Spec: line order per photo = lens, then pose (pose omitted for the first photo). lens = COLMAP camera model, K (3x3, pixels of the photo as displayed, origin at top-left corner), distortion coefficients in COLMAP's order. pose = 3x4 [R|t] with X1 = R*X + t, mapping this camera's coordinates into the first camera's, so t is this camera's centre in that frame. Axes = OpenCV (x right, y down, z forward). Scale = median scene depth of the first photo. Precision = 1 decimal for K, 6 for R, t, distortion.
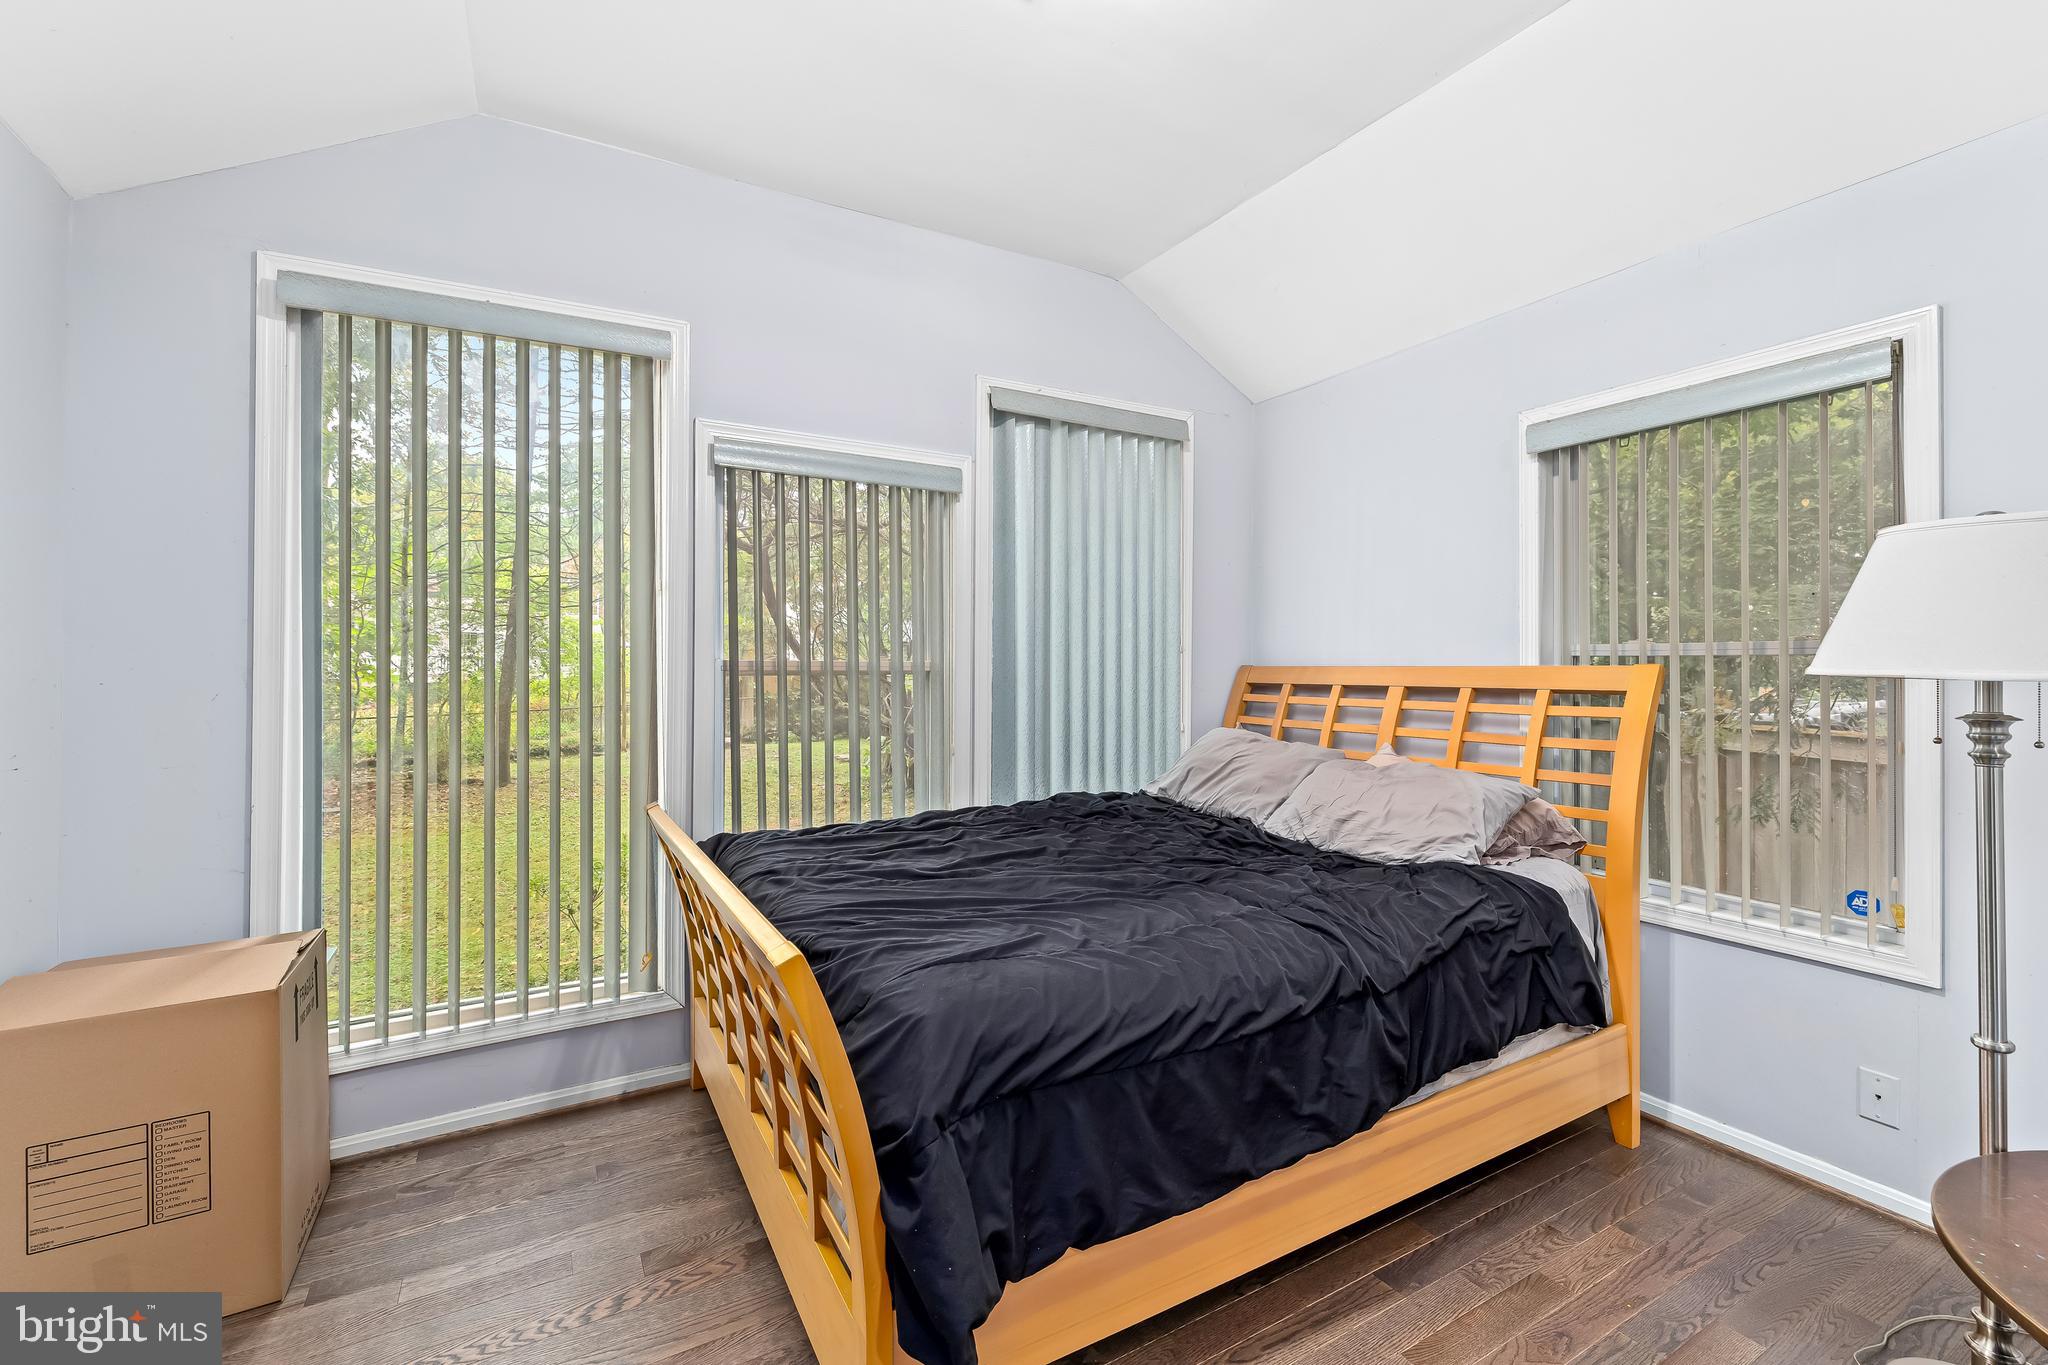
lens RADIAL K [[884.9, 0, 1061.4], [0, 884.9, 676.5], [0, 0, 1]] dist [-0.000601, -0.000150]
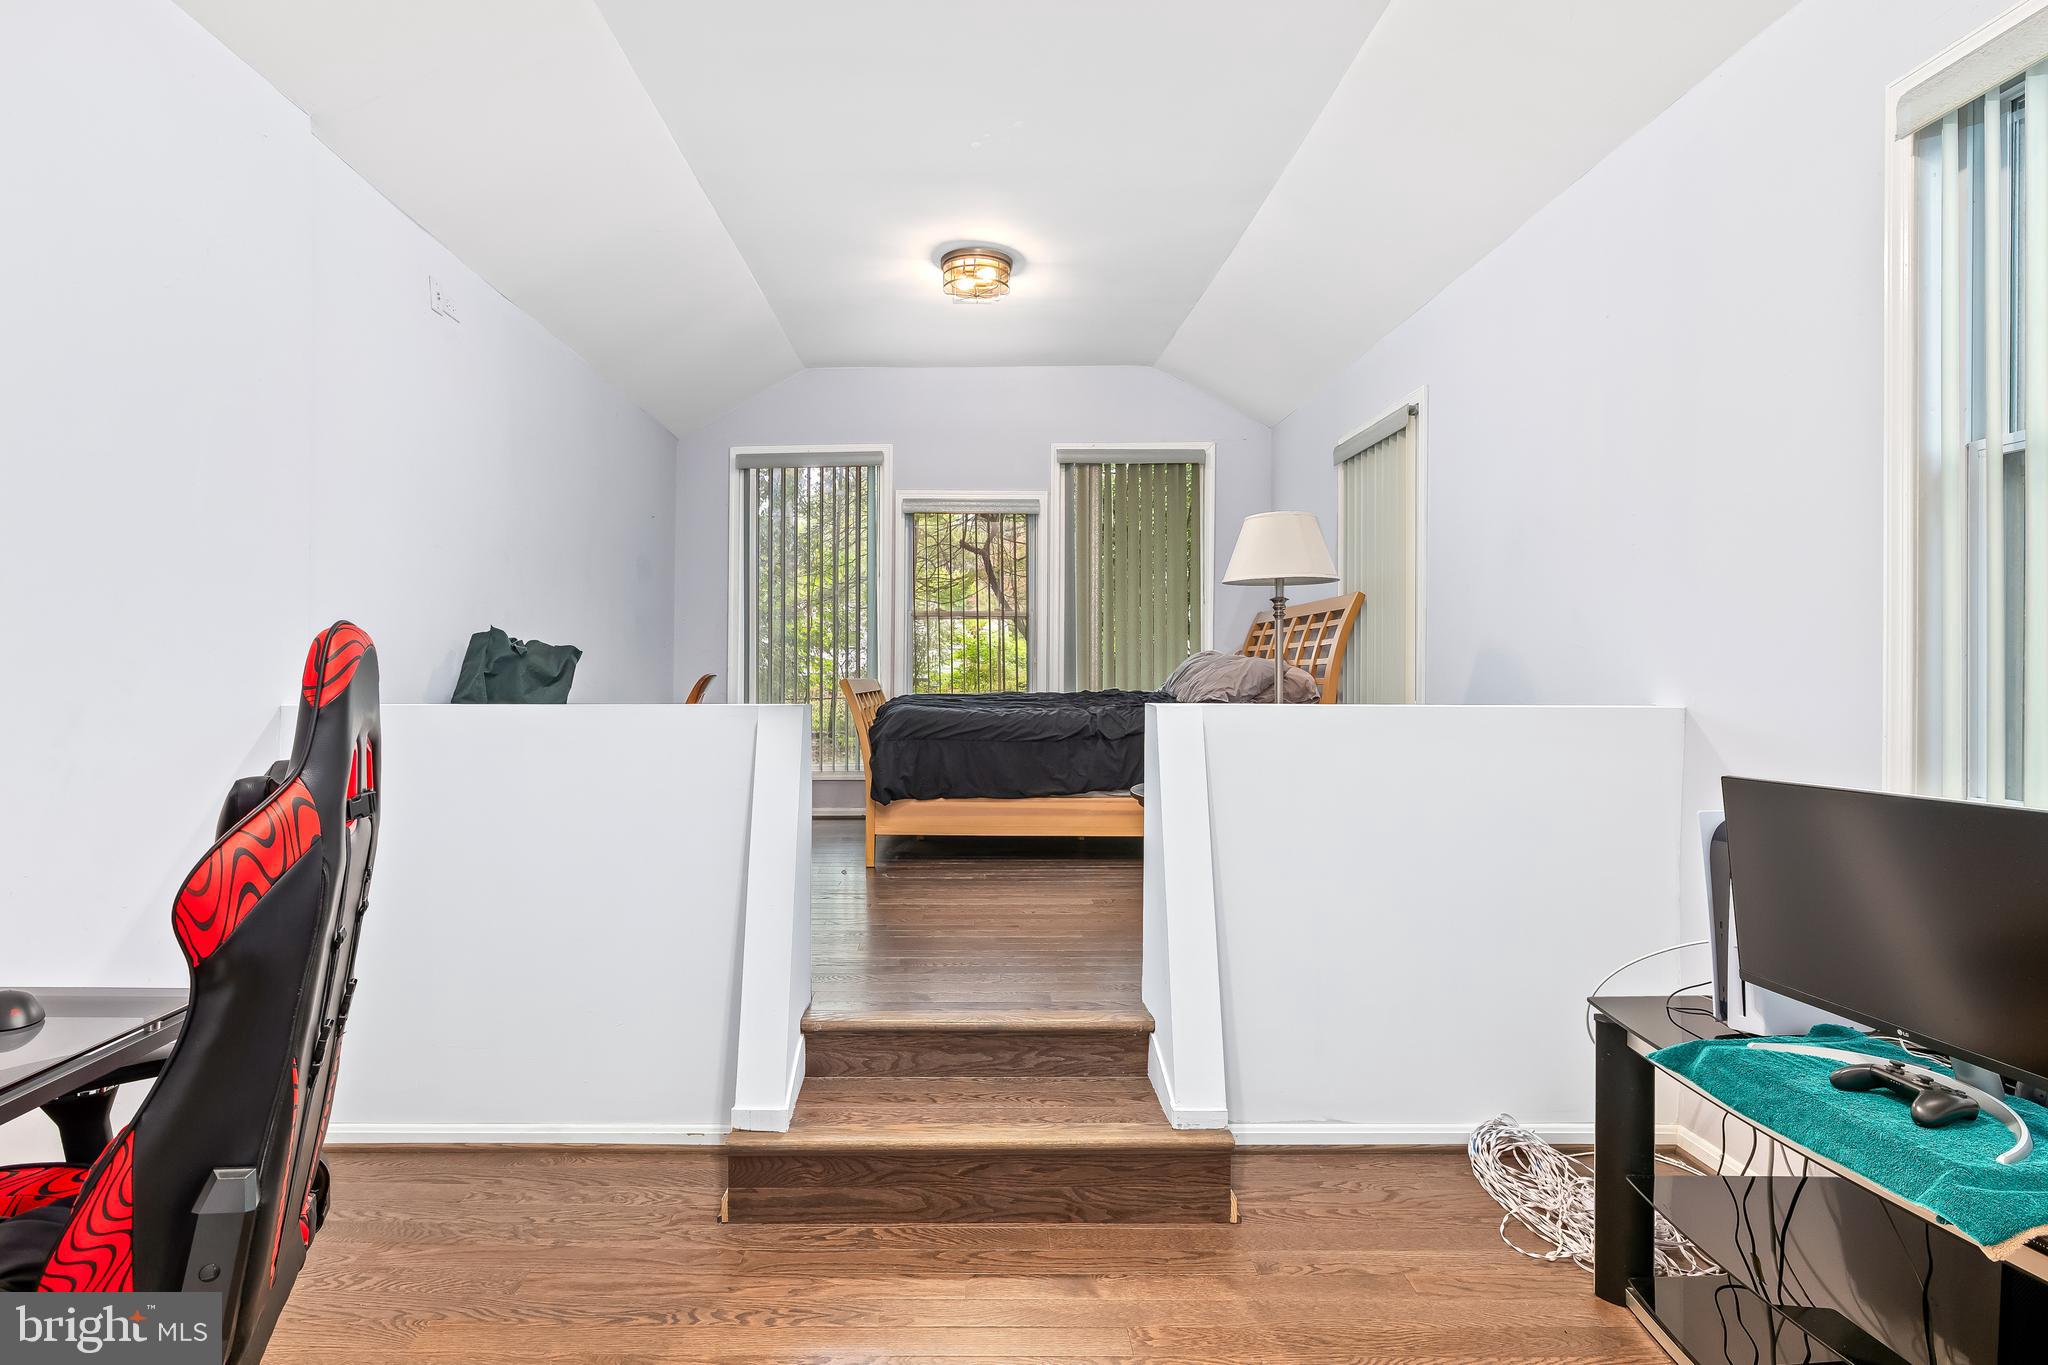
lens RADIAL K [[961.8, 0, 1021.5], [0, 961.8, 676.0], [0, 0, 1]] dist [-0.005619, 0.001462]
pose [[0.892878, 0.000432, -0.450299, 0.883494], [0.001457, 0.999992, 0.003847, 0.132547], [0.450296, -0.004091, 0.892870, -0.887335]]
